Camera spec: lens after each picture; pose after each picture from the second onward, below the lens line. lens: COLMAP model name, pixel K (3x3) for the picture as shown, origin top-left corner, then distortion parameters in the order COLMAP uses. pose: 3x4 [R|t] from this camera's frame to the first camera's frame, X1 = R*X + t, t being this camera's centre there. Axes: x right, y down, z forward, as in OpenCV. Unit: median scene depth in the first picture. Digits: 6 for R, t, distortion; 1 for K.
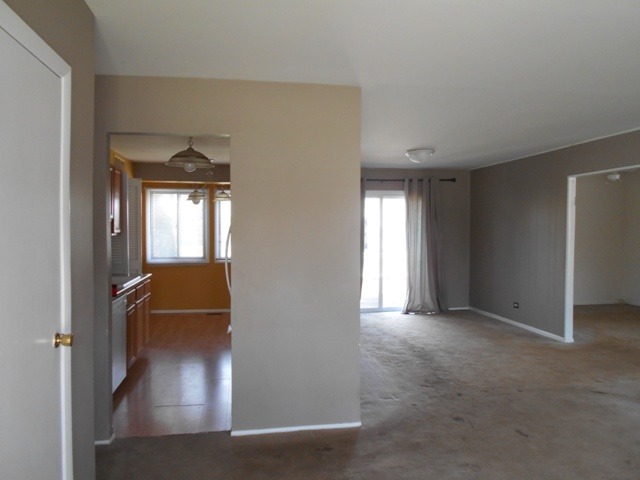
lens RADIAL K [[510.8, 0, 320.0], [0, 510.8, 240.0], [0, 0, 1]] dist [-0.009554, -0.005841]
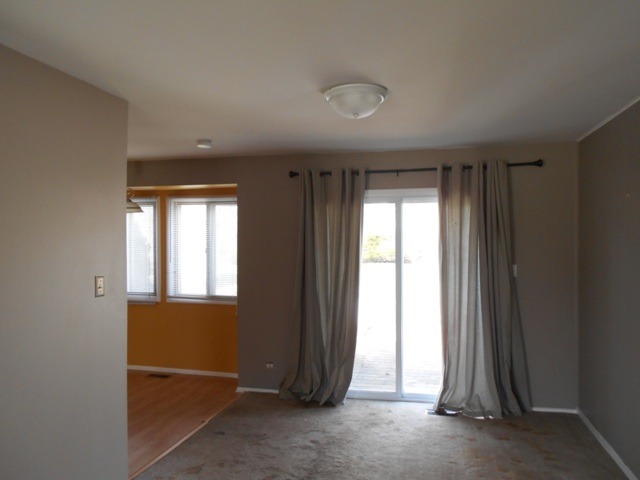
lens RADIAL K [[510.8, 0, 320.0], [0, 510.8, 240.0], [0, 0, 1]] dist [-0.009554, -0.005841]
pose [[0.908513, -0.001405, -0.417854, 0.281721], [-0.001863, 0.999971, -0.007413, -0.035899], [0.417852, 0.007513, 0.908484, 0.444083]]
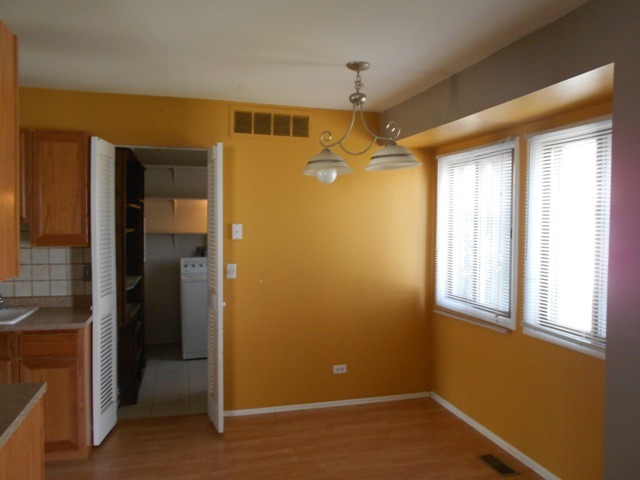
lens RADIAL K [[510.8, 0, 320.0], [0, 510.8, 240.0], [0, 0, 1]] dist [-0.009554, -0.005841]
pose [[0.099205, 0.042925, -0.994141, 0.152425], [-0.020782, 0.998941, 0.041058, -0.036561], [0.994850, 0.016587, 0.099992, 0.808556]]
